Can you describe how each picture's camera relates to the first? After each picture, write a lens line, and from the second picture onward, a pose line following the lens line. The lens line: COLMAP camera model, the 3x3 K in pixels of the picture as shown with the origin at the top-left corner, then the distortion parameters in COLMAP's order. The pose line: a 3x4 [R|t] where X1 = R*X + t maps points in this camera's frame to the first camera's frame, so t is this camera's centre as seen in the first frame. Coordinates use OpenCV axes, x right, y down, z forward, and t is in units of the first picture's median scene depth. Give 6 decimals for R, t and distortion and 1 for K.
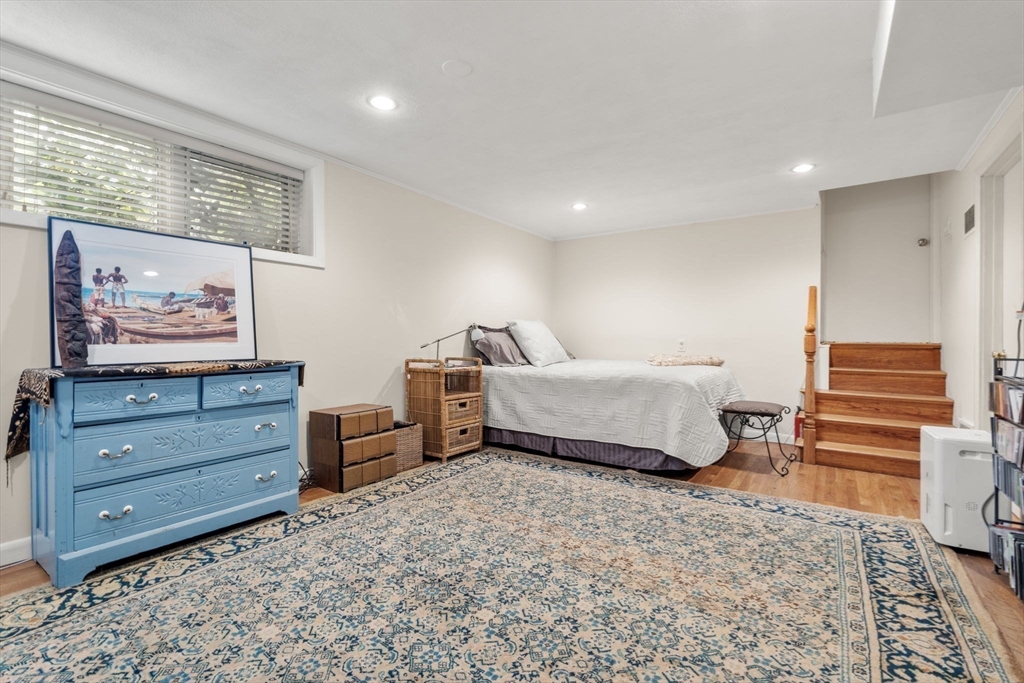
lens RADIAL K [[451.3, 0, 513.6], [0, 451.3, 337.3], [0, 0, 1]] dist [-0.004467, 0.000415]
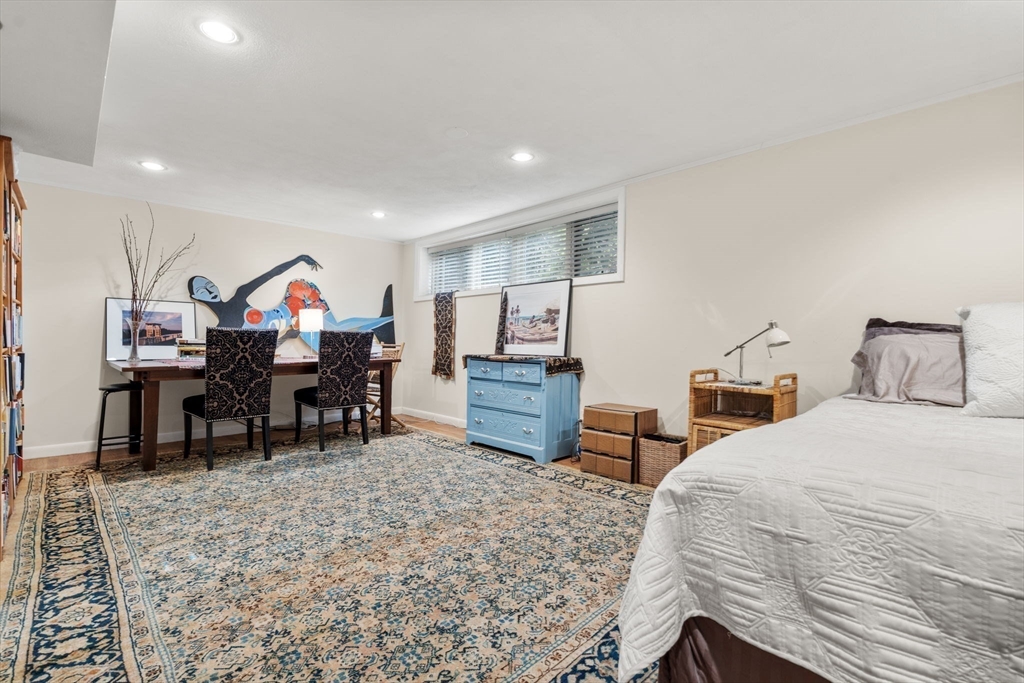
lens RADIAL K [[451.3, 0, 513.6], [0, 451.3, 345.2], [0, 0, 1]] dist [-0.004467, 0.000415]
pose [[-0.167849, 0.005858, -0.985795, 1.033632], [-0.009622, 0.999925, 0.007581, 0.003416], [0.985766, 0.010757, -0.167780, 1.267494]]
